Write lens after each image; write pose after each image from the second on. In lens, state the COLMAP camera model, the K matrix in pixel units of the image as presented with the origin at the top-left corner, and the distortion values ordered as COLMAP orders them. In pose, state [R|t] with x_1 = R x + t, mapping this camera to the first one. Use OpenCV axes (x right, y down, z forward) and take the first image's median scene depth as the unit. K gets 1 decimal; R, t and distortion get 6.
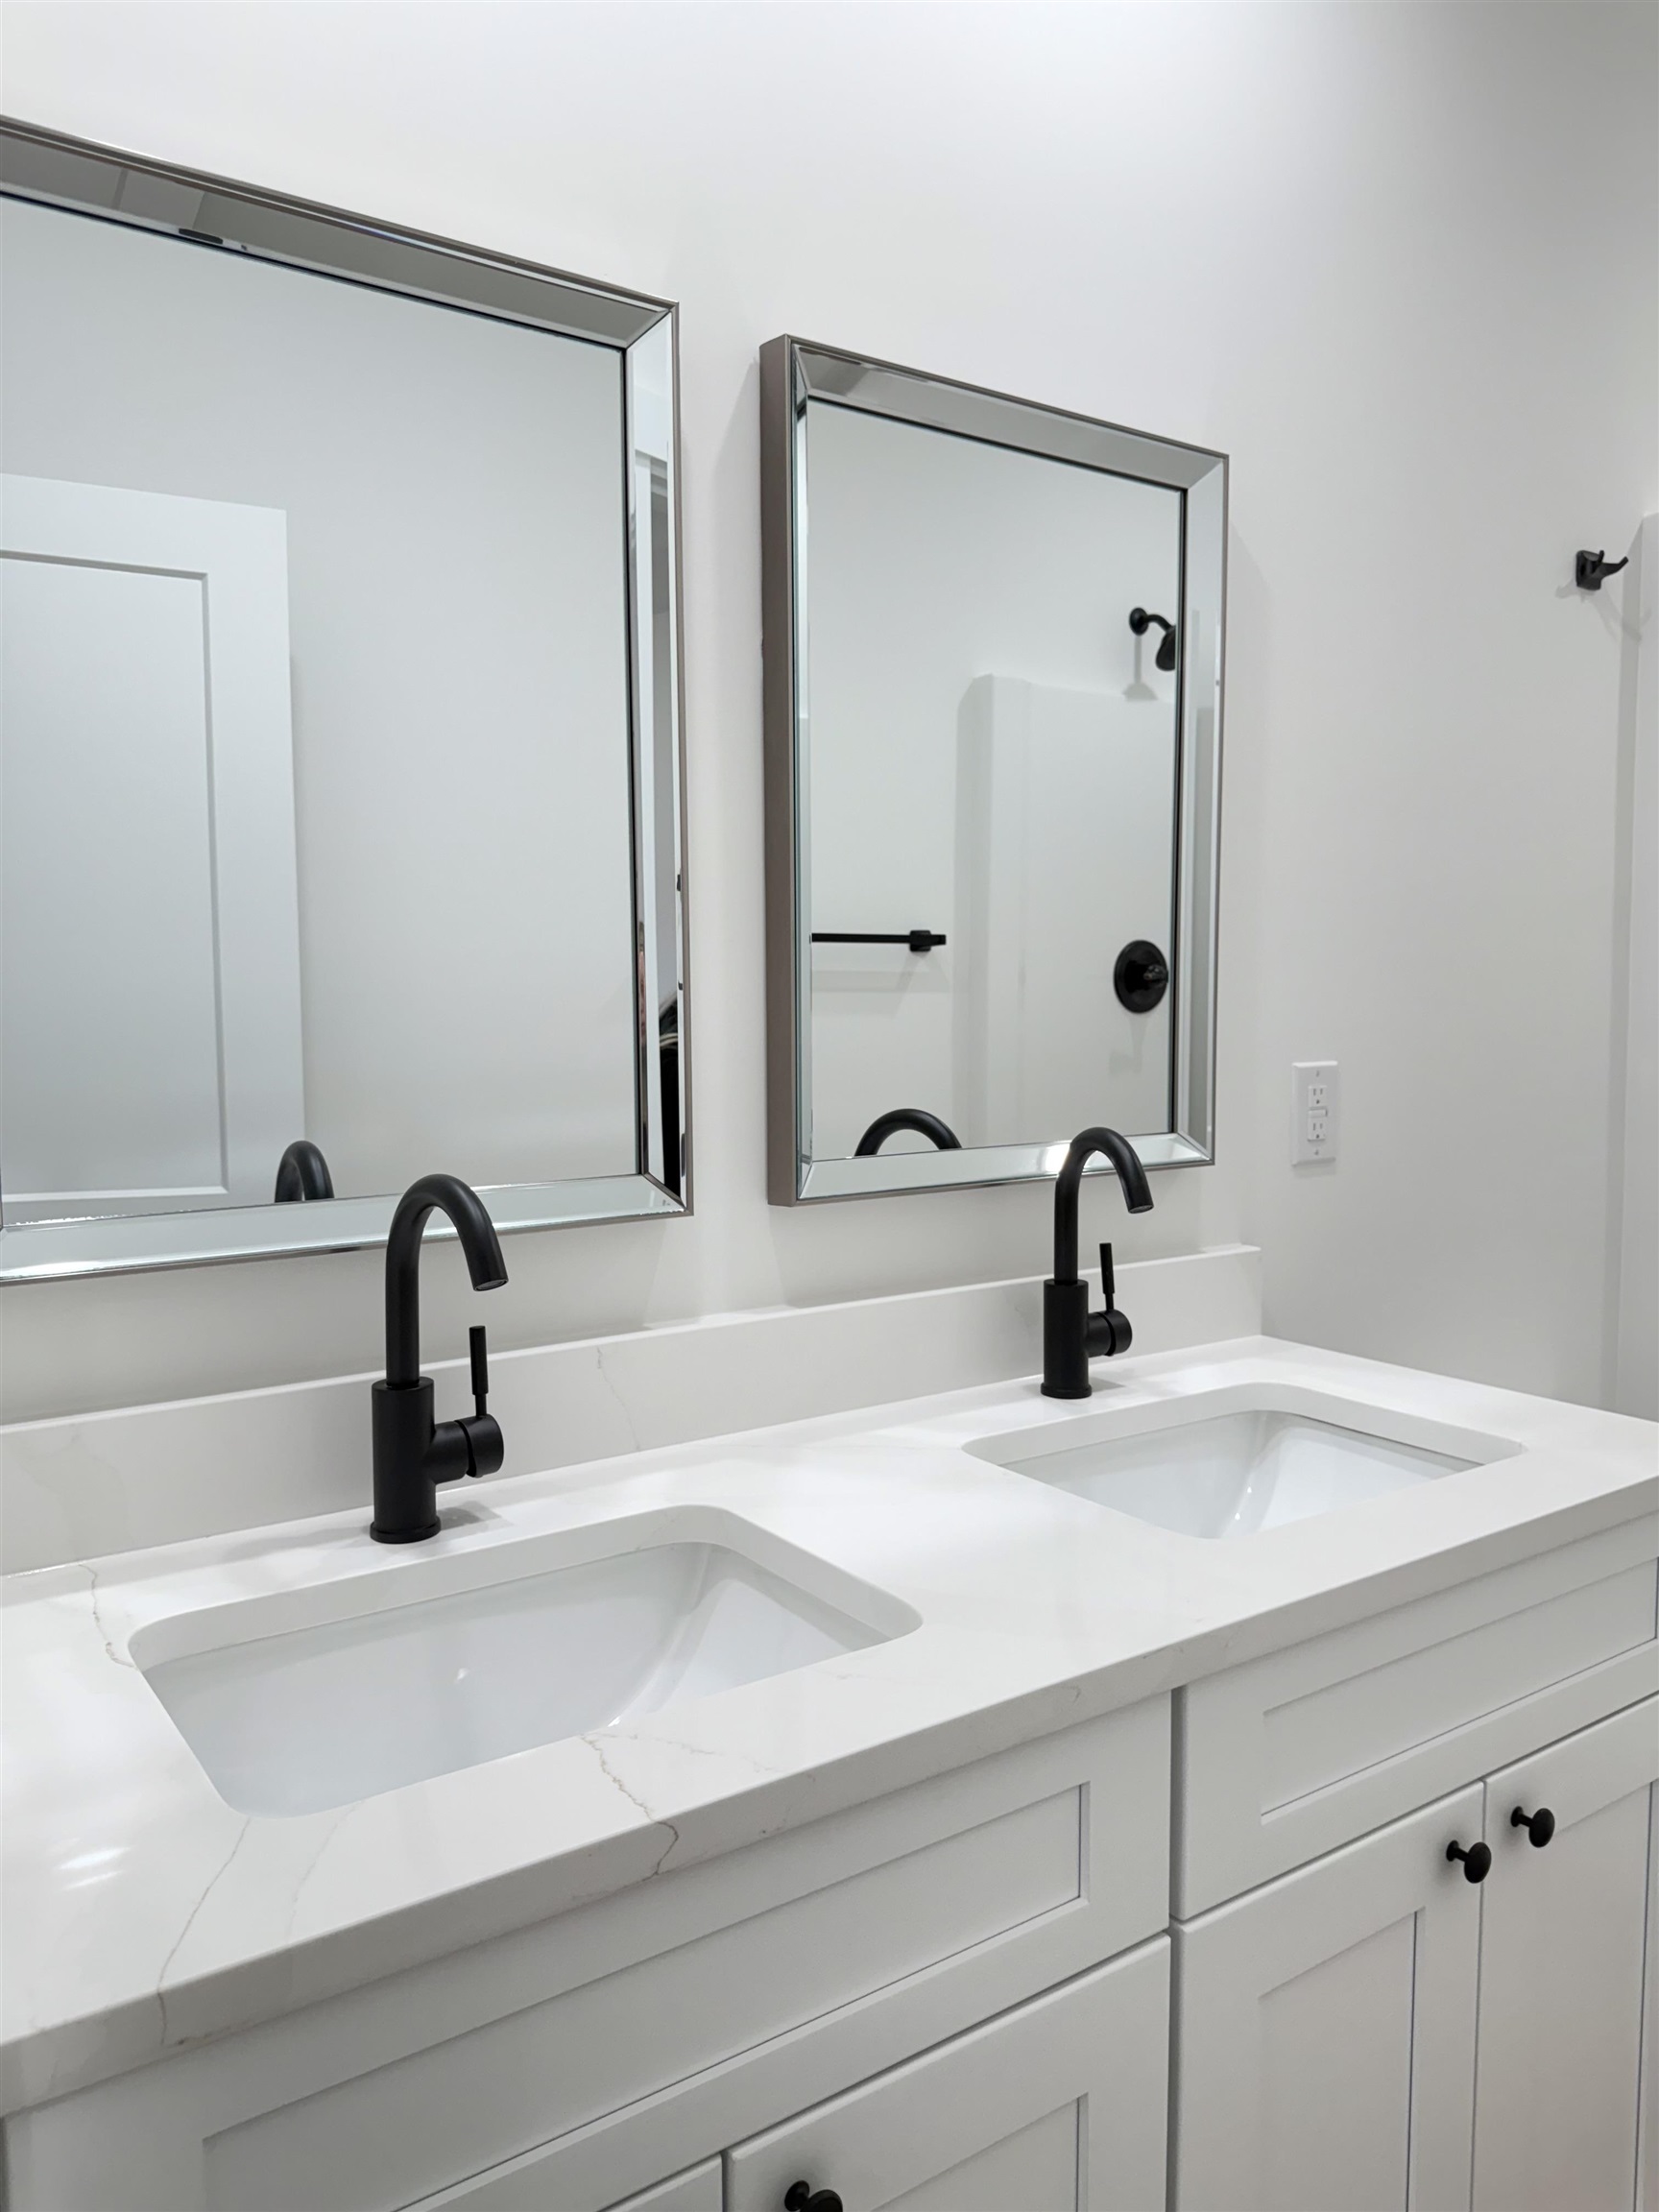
lens RADIAL K [[1560.5, 0, 808.3], [0, 1560.5, 1095.0], [0, 0, 1]] dist [0.066778, -0.068712]
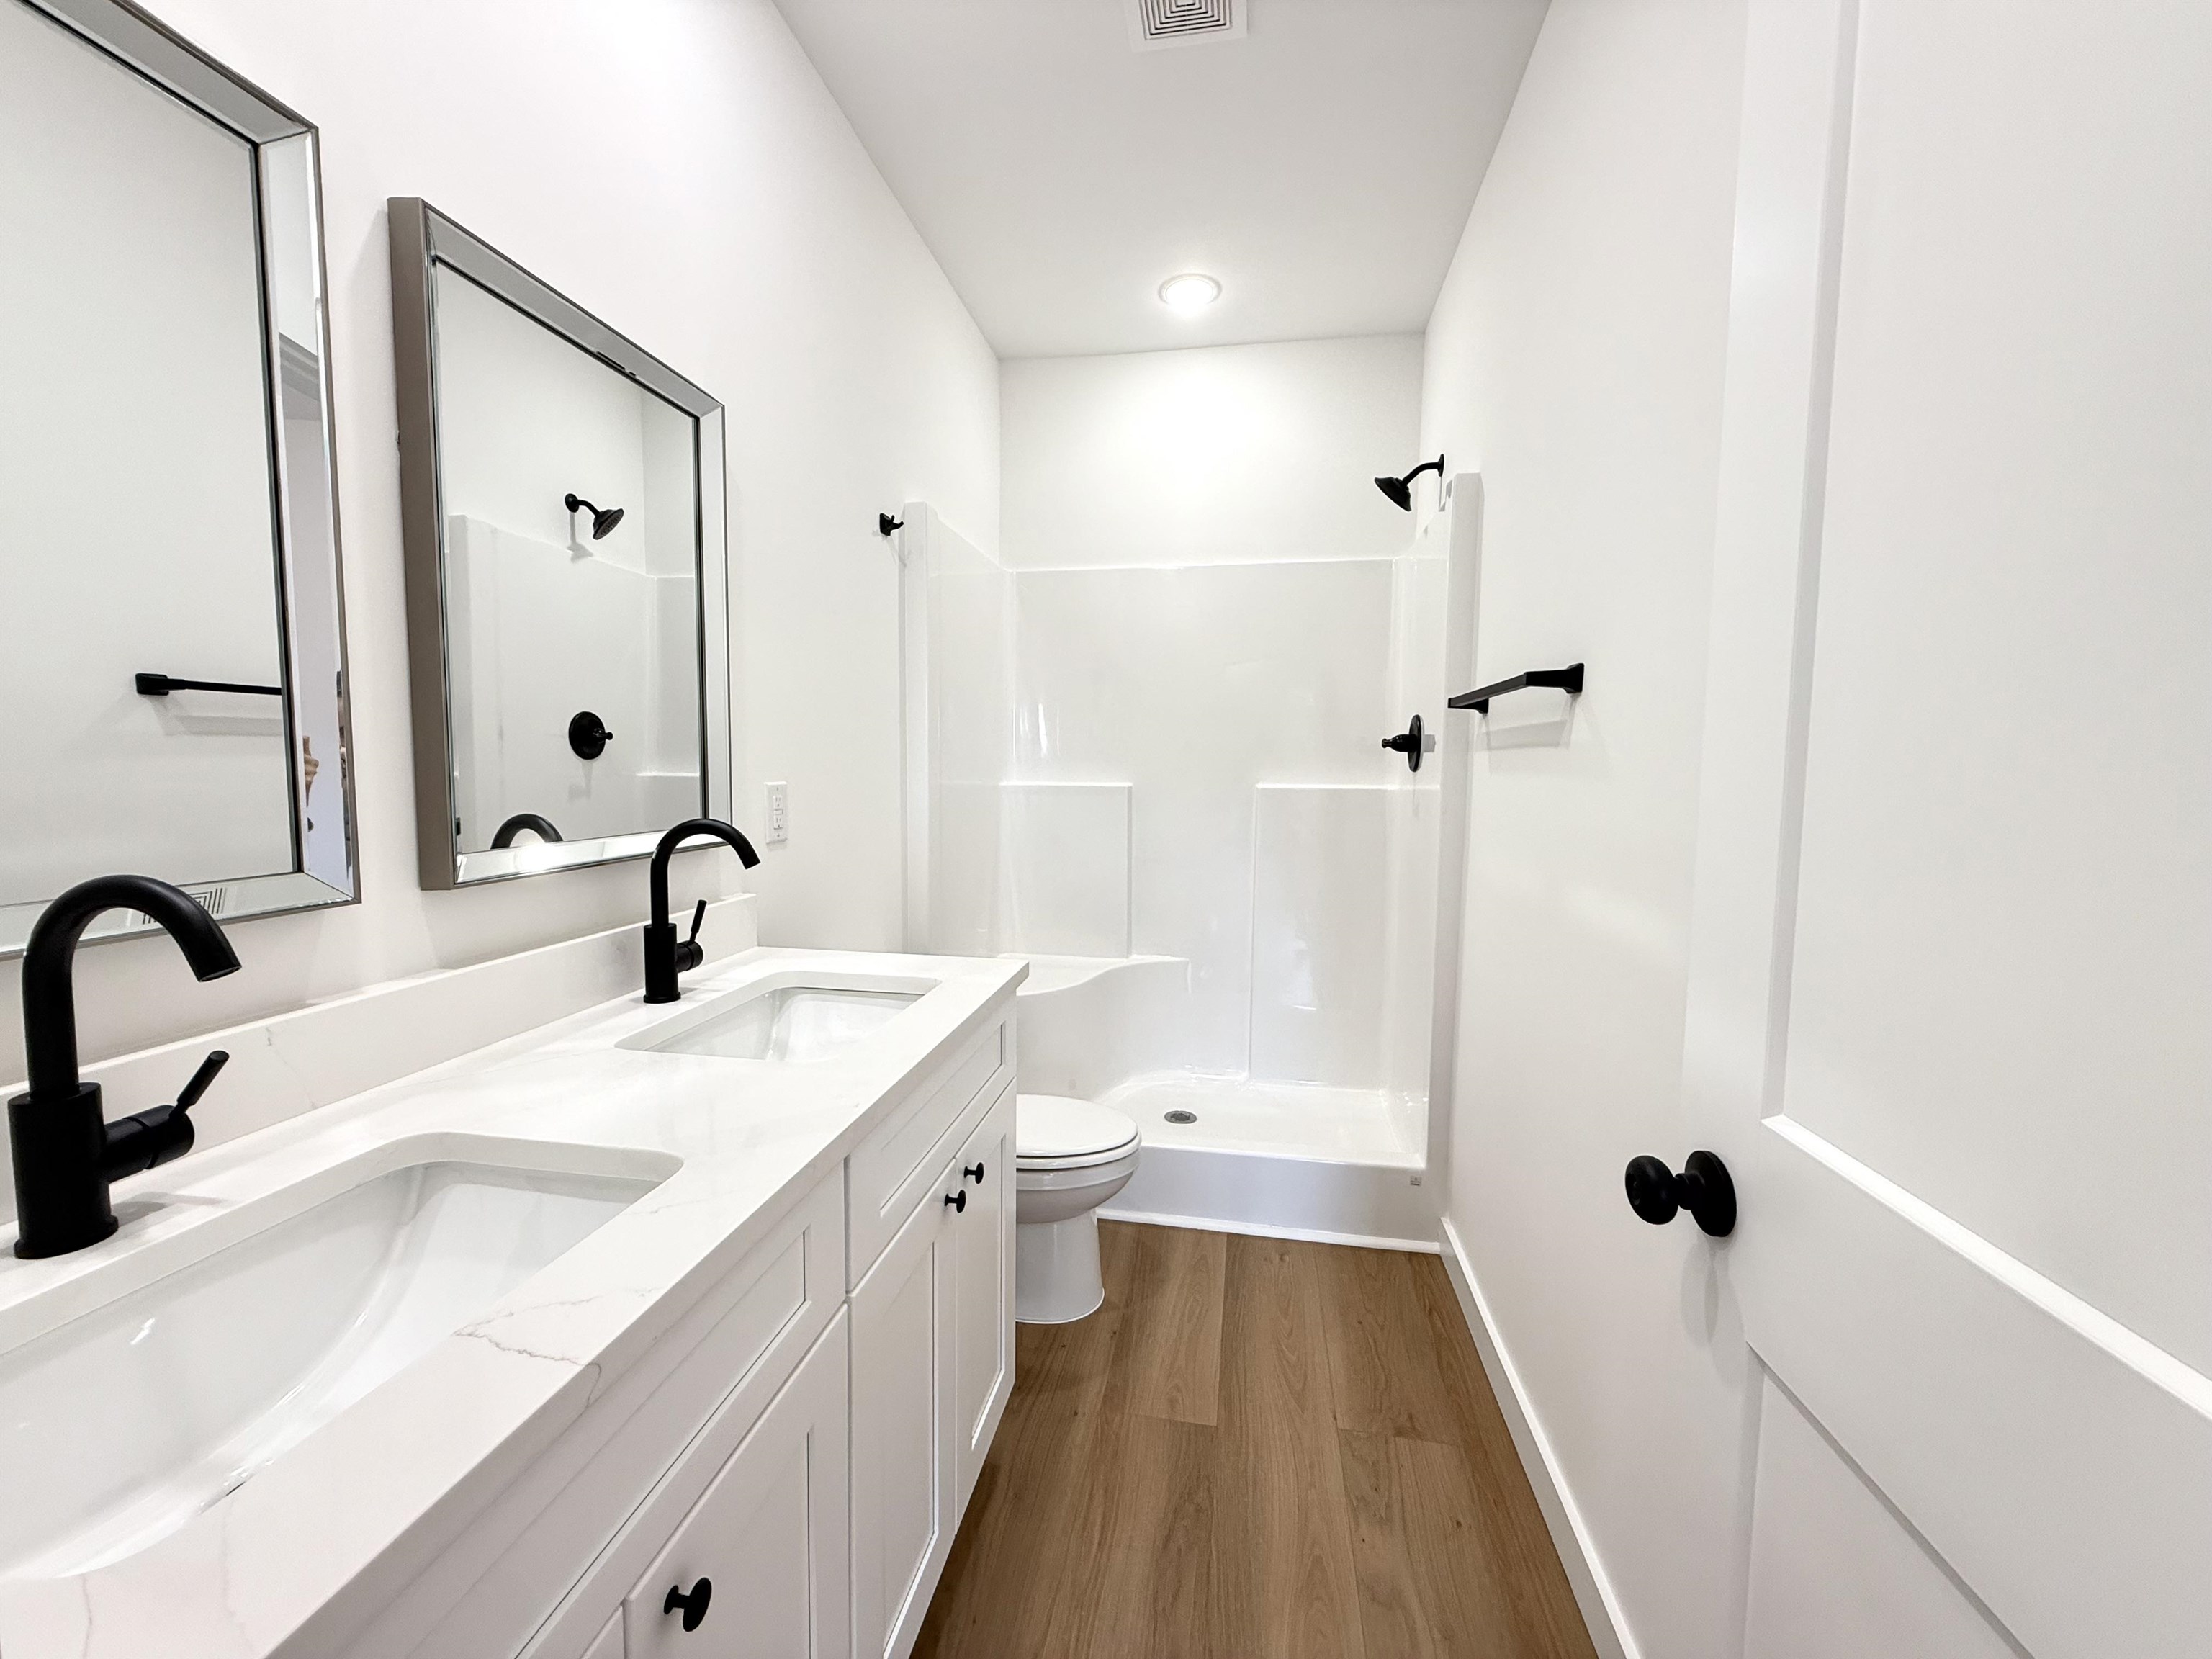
lens RADIAL K [[888.6, 0, 1087.0], [0, 888.6, 821.0], [0, 0, 1]] dist [0.005701, -0.000333]
pose [[0.709170, -0.035520, 0.704142, -0.151530], [0.033603, 0.999298, 0.016565, 0.021470], [-0.704236, 0.011914, 0.709866, 0.119394]]
